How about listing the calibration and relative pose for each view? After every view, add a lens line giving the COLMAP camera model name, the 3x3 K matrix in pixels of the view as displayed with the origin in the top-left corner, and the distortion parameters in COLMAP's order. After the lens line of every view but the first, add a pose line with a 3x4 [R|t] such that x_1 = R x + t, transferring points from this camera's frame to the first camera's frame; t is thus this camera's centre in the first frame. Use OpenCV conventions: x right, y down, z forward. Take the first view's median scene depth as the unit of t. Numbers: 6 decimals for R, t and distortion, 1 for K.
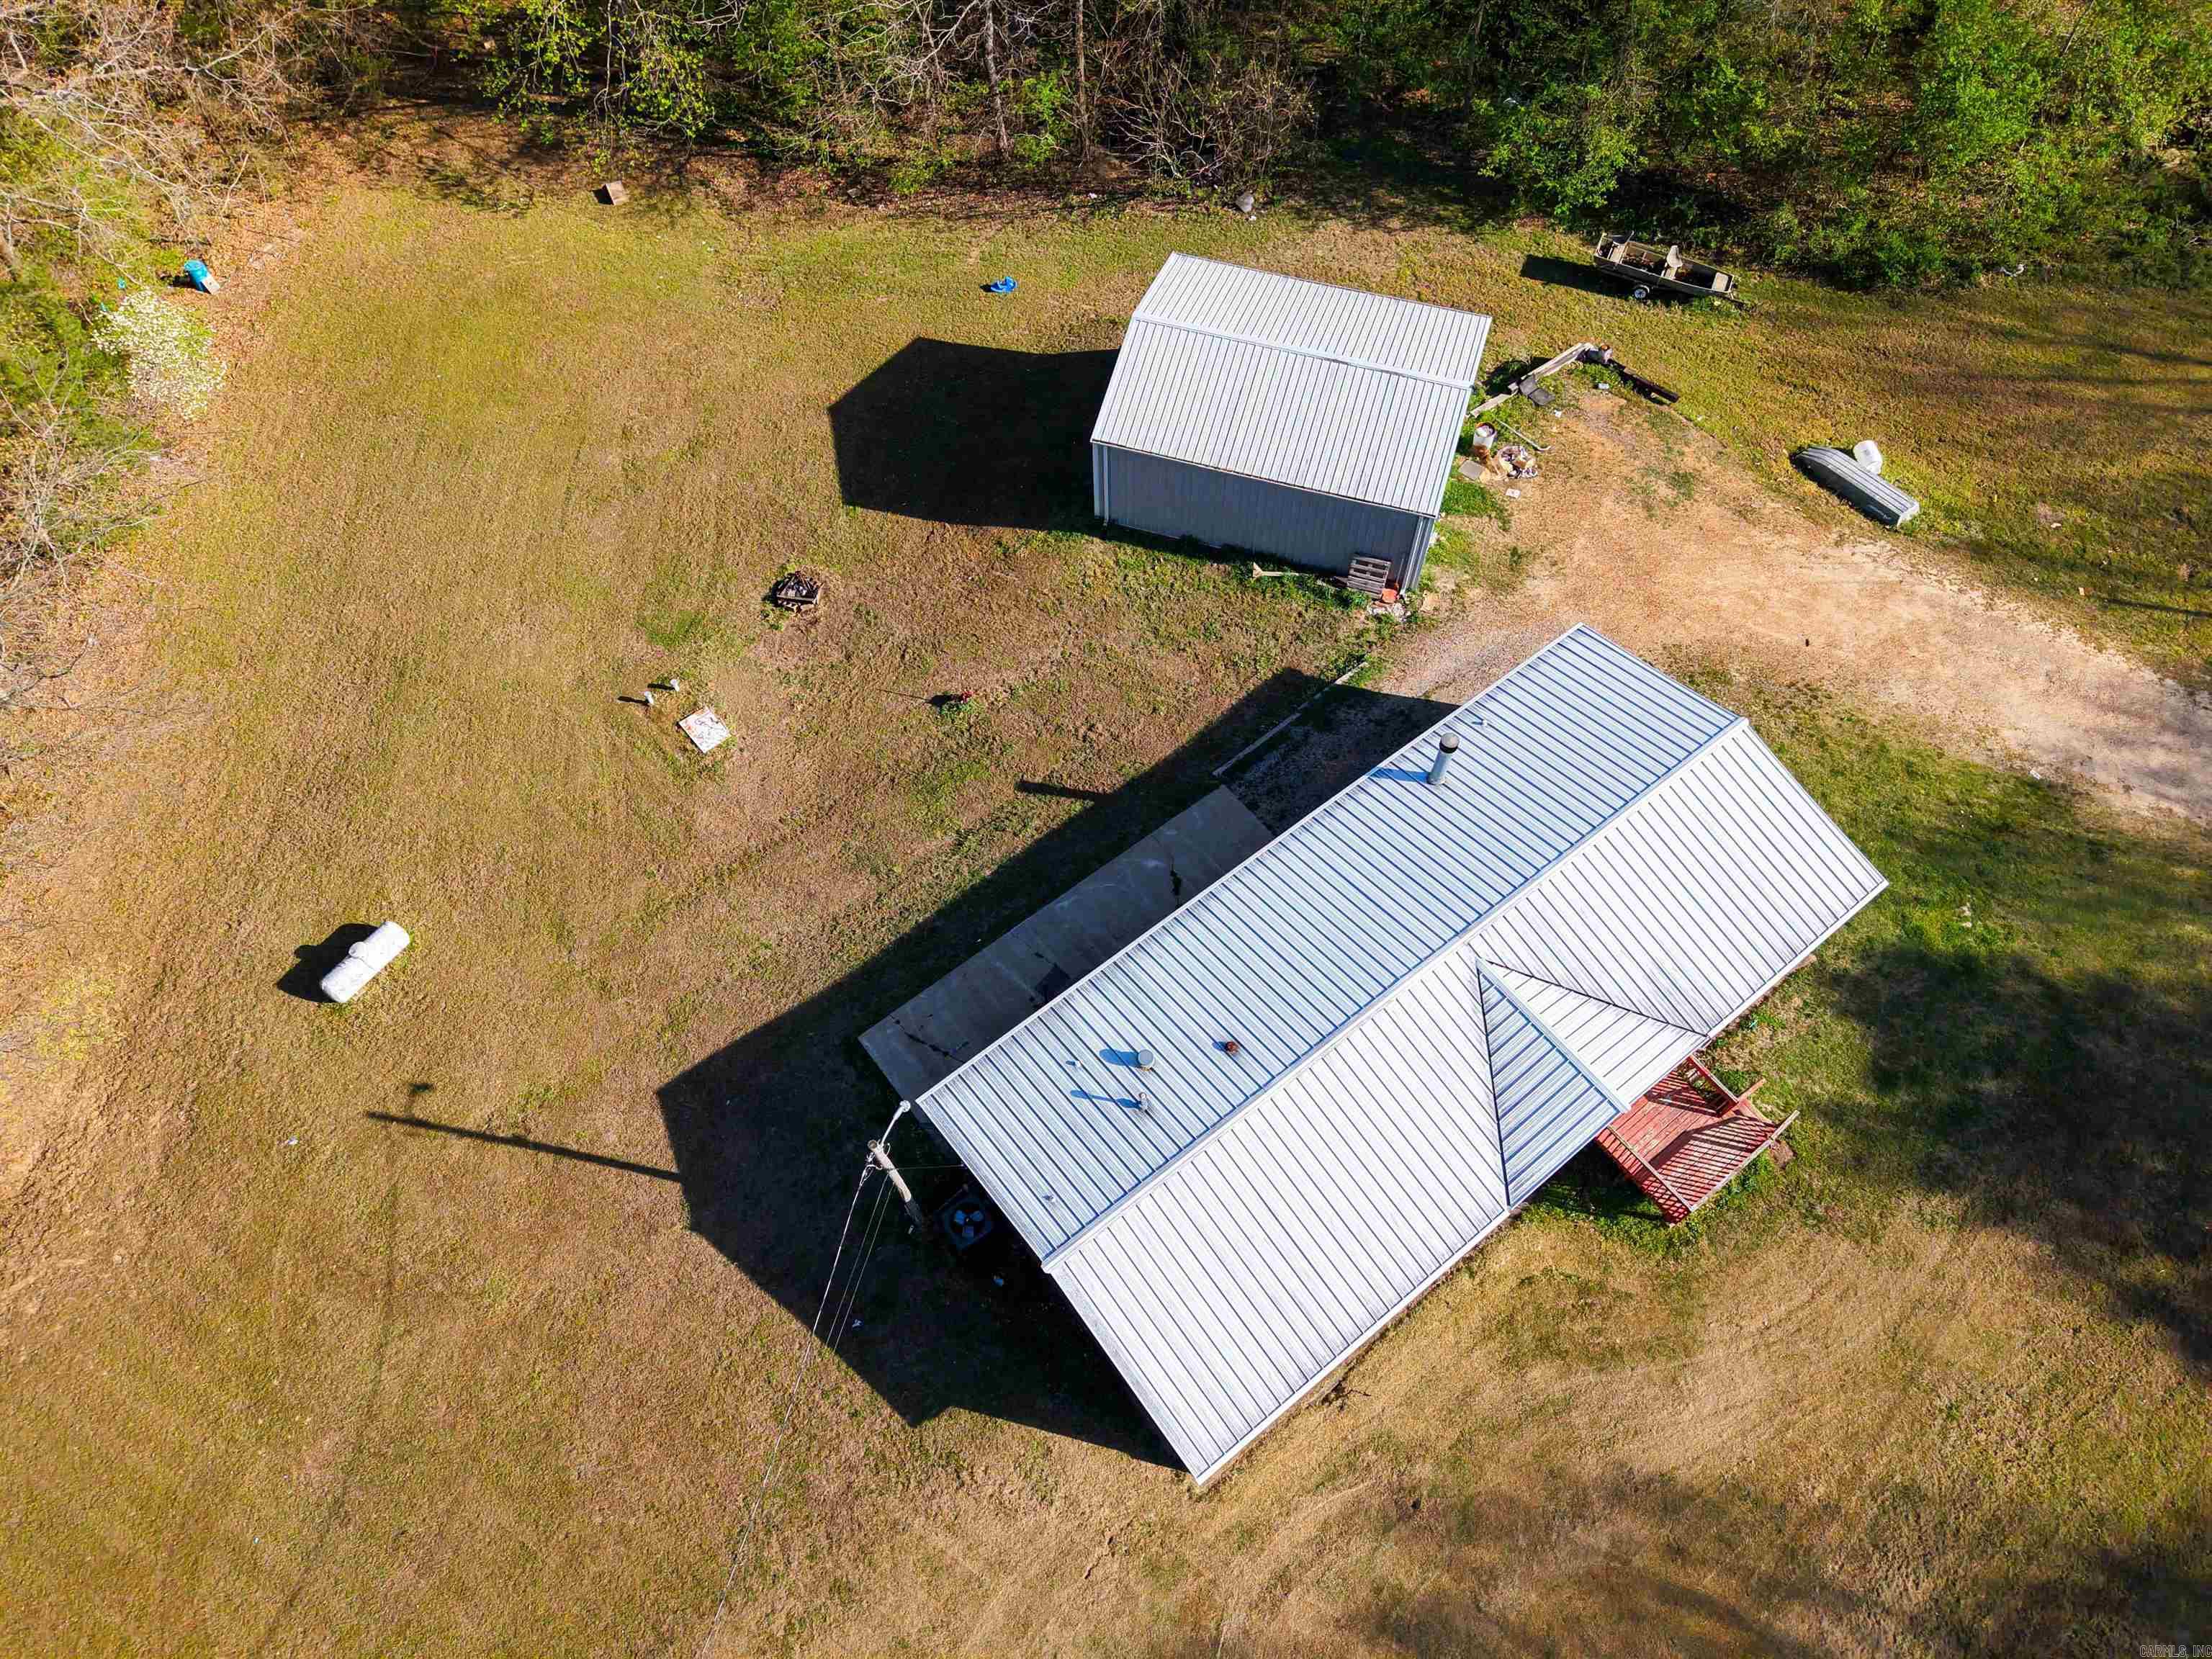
lens RADIAL K [[1459.4, 0, 1106.0], [0, 1459.4, 829.5], [0, 0, 1]] dist [0.060344, -0.075578]
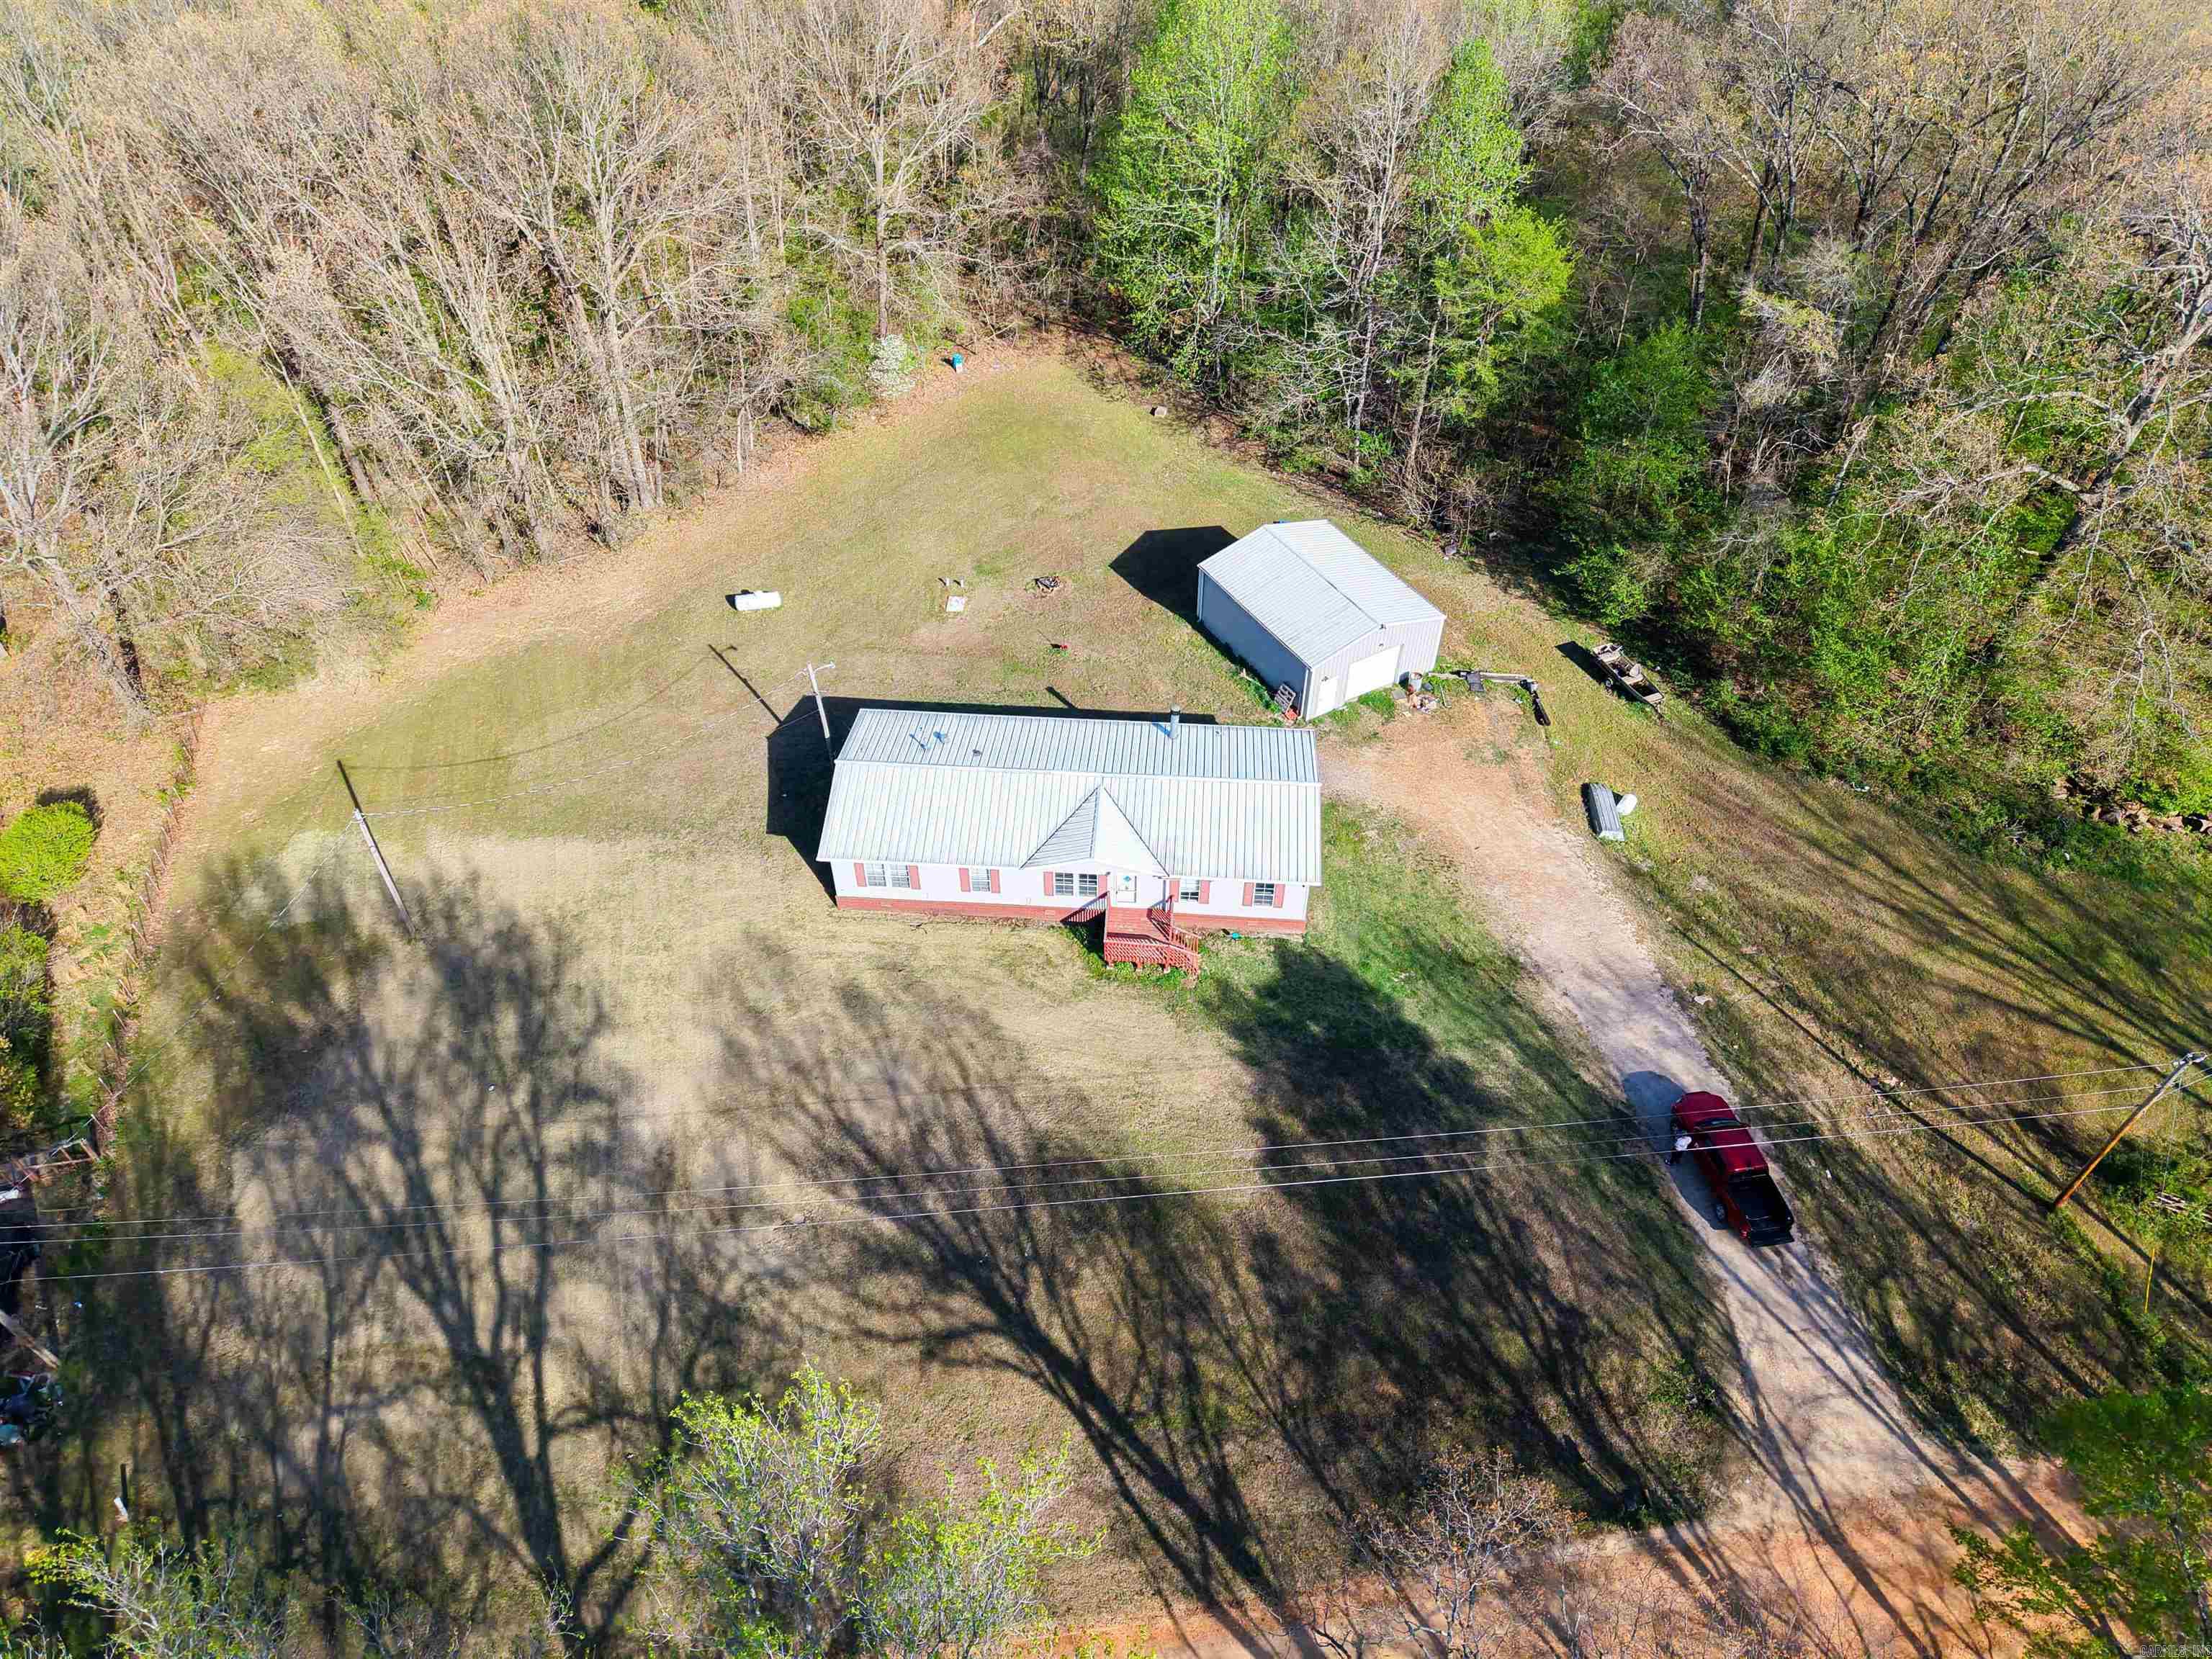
lens RADIAL K [[1459.4, 0, 1106.0], [0, 1459.4, 829.5], [0, 0, 1]] dist [0.060344, -0.075578]
pose [[0.744191, 0.481868, -0.462584, 0.807040], [-0.584896, 0.804560, -0.102862, 0.224962], [0.322610, 0.347112, 0.880588, -0.465635]]
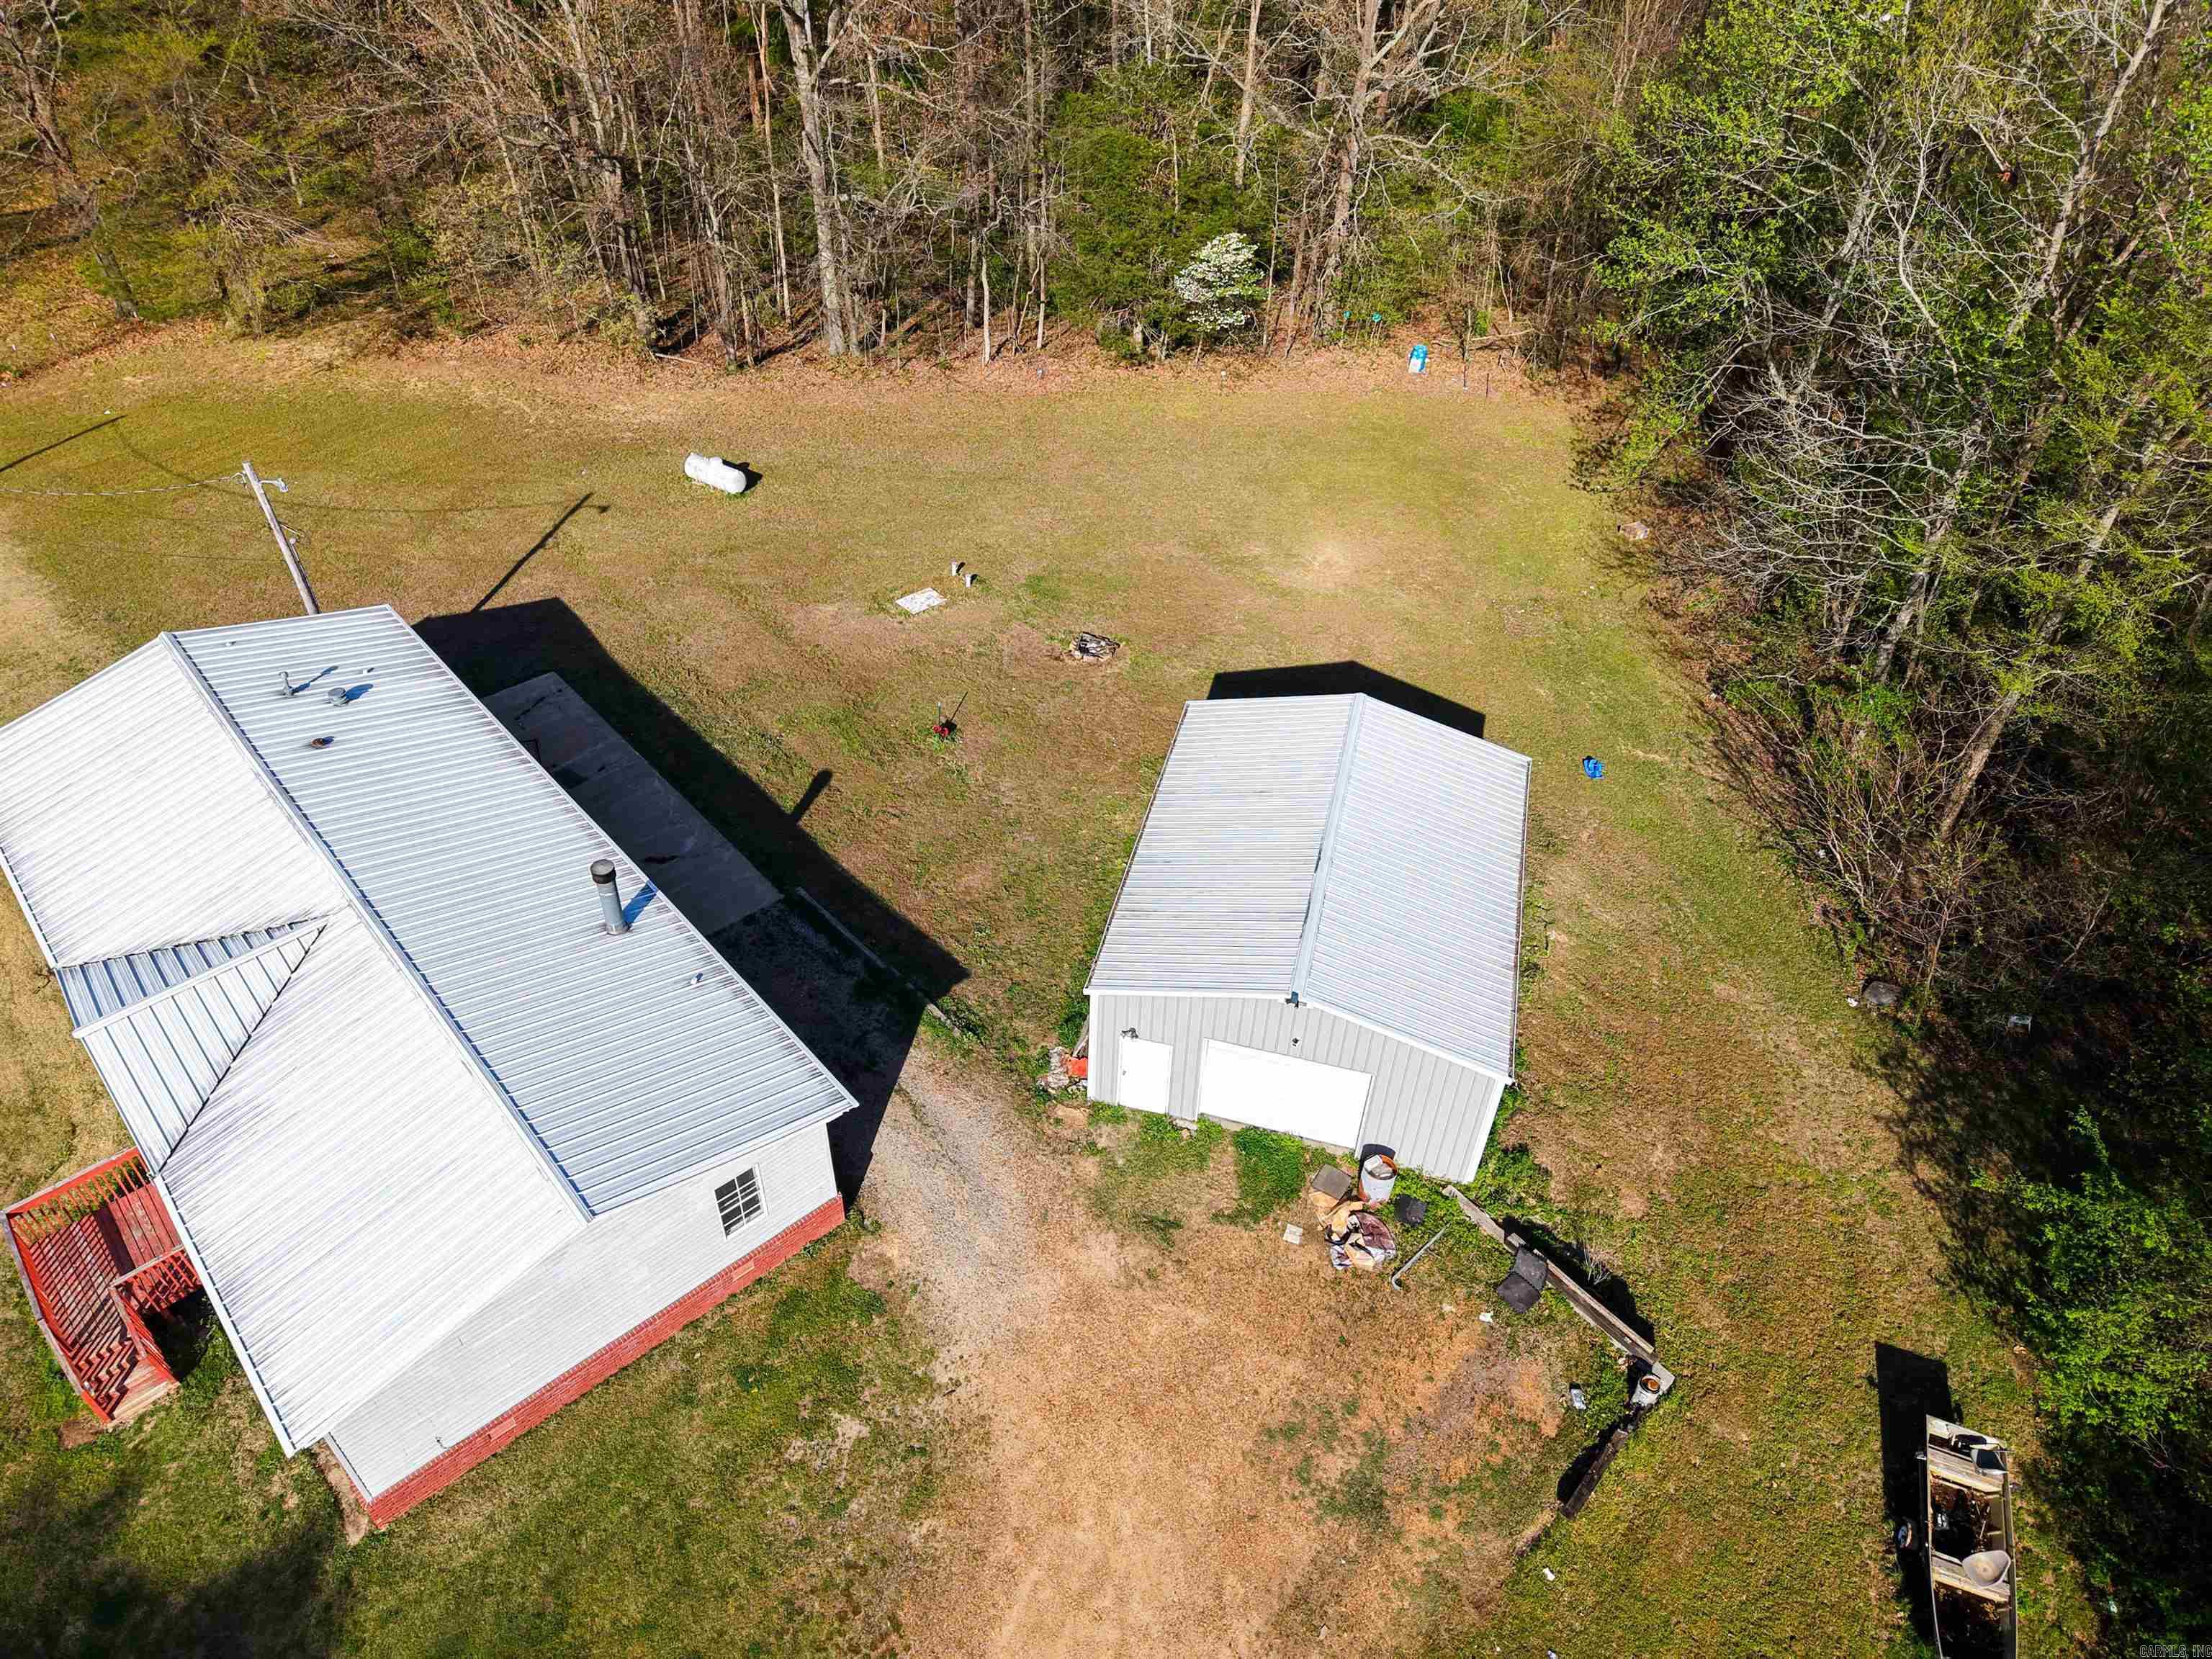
lens RADIAL K [[1459.4, 0, 1106.0], [0, 1459.4, 829.5], [0, 0, 1]] dist [0.060344, -0.075578]
pose [[0.060041, 0.667448, -0.742232, 0.603185], [-0.879225, 0.387416, 0.277260, -0.386555], [0.472609, 0.635942, 0.610098, 0.448812]]
